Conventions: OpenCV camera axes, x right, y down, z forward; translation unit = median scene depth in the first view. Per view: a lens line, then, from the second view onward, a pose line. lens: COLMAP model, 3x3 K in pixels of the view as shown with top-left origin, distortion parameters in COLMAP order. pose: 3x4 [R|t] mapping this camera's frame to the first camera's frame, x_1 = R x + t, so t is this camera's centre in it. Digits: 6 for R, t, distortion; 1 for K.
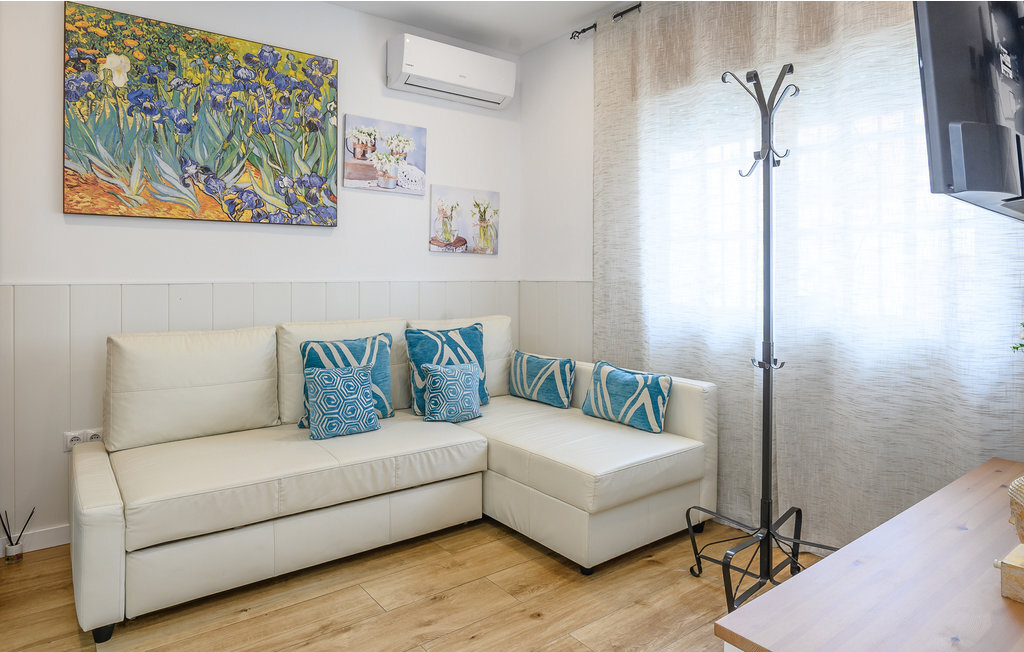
lens RADIAL K [[601.2, 0, 510.1], [0, 601.2, 285.1], [0, 0, 1]] dist [-0.027813, 0.000628]
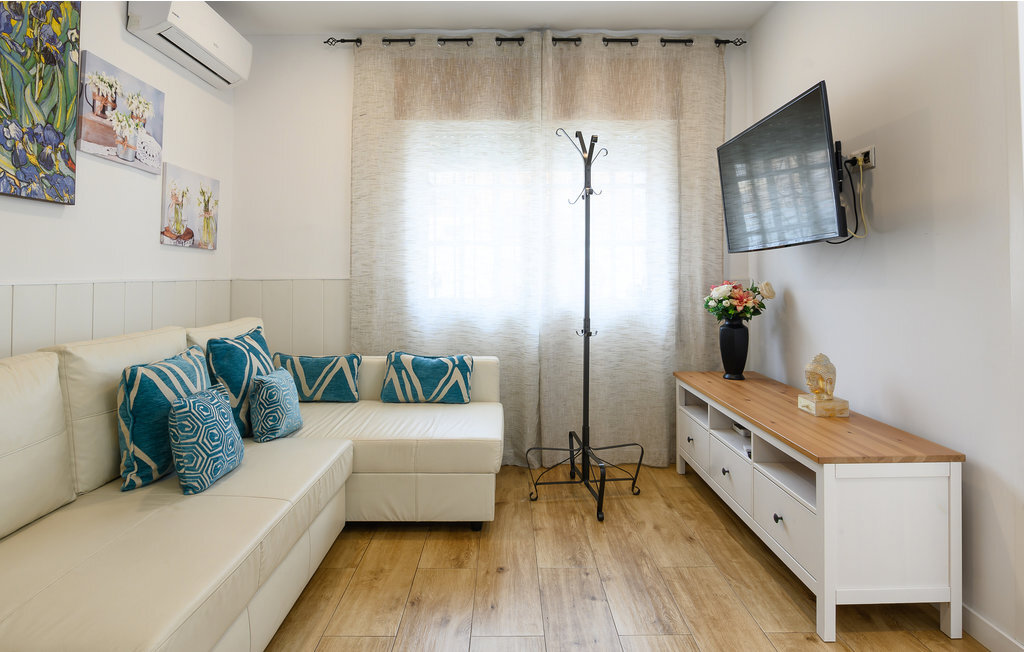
lens RADIAL K [[543.1, 0, 509.2], [0, 543.1, 268.9], [0, 0, 1]] dist [-0.028068, 0.003740]
pose [[0.611592, 0.004556, 0.791160, -0.494816], [0.014953, 0.999738, -0.017317, -0.003761], [-0.791032, 0.022421, 0.611364, 0.220042]]
